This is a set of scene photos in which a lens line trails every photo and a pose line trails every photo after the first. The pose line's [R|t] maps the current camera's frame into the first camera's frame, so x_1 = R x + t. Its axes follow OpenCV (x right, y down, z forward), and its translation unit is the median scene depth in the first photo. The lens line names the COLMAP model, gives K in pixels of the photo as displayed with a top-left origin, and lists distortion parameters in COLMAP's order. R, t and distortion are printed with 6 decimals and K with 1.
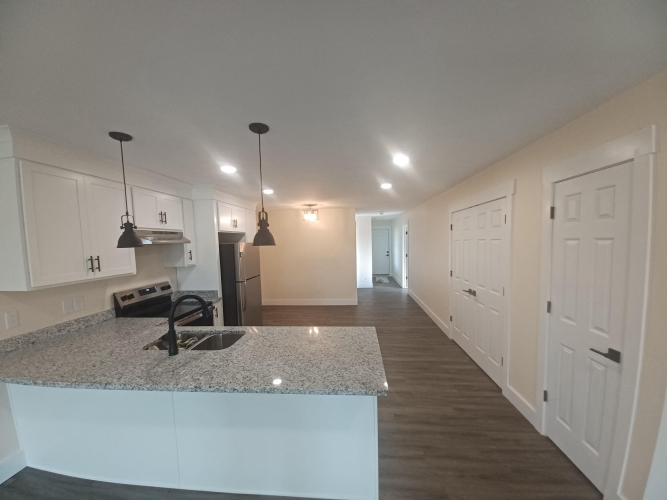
lens RADIAL K [[268.0, 0, 333.9], [0, 268.0, 262.5], [0, 0, 1]] dist [-0.000286, -0.000091]
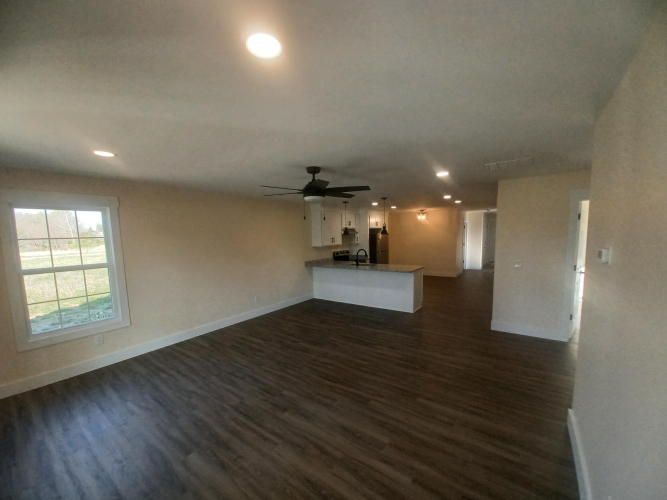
lens RADIAL K [[268.0, 0, 333.4], [0, 268.0, 255.4], [0, 0, 1]] dist [-0.000286, -0.000091]
pose [[0.864556, 0.053998, -0.499627, 0.441504], [-0.043250, 0.998517, 0.033077, 0.048047], [0.500672, -0.006988, 0.865609, -1.094917]]
